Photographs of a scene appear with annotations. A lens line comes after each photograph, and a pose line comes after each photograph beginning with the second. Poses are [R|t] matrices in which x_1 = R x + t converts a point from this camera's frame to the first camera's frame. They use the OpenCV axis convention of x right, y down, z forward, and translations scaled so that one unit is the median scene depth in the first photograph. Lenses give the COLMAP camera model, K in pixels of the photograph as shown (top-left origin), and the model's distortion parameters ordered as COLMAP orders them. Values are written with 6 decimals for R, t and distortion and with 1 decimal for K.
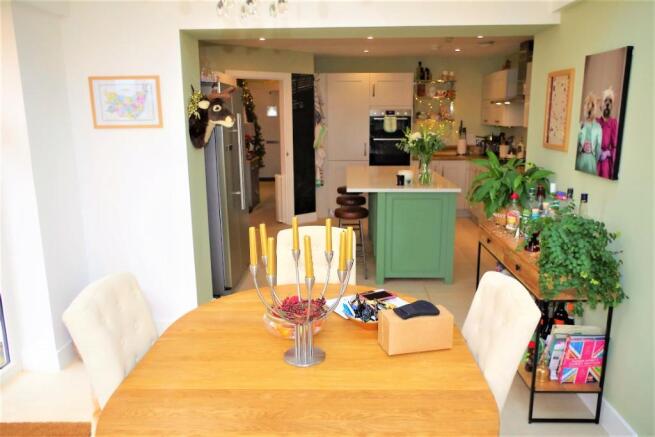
lens RADIAL K [[510.0, 0, 327.8], [0, 510.0, 220.0], [0, 0, 1]] dist [-0.009140, 0.030840]
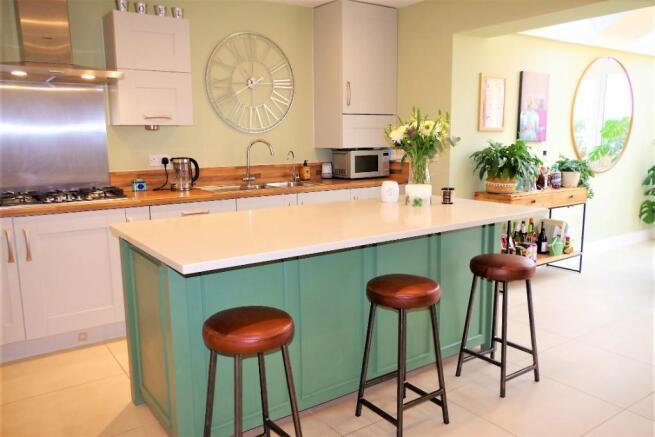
lens RADIAL K [[510.0, 0, 329.0], [0, 510.0, 217.9], [0, 0, 1]] dist [-0.009140, 0.030840]
pose [[-0.609304, -0.117529, 0.784179, -0.170074], [0.174386, 0.944880, 0.277112, -0.164797], [-0.773524, 0.305595, -0.555223, 0.953689]]
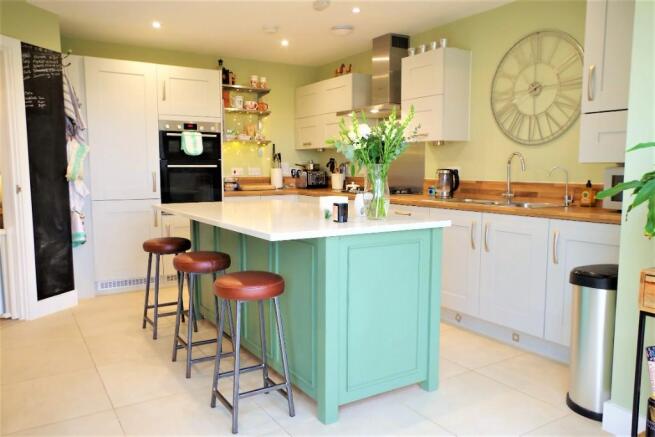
lens RADIAL K [[510.0, 0, 330.6], [0, 510.0, 219.5], [0, 0, 1]] dist [-0.009140, 0.030840]
pose [[0.831058, -0.052975, 0.553658, -0.101137], [0.109948, 0.991457, -0.070171, -0.022645], [-0.545211, 0.119190, 0.829783, 0.361962]]
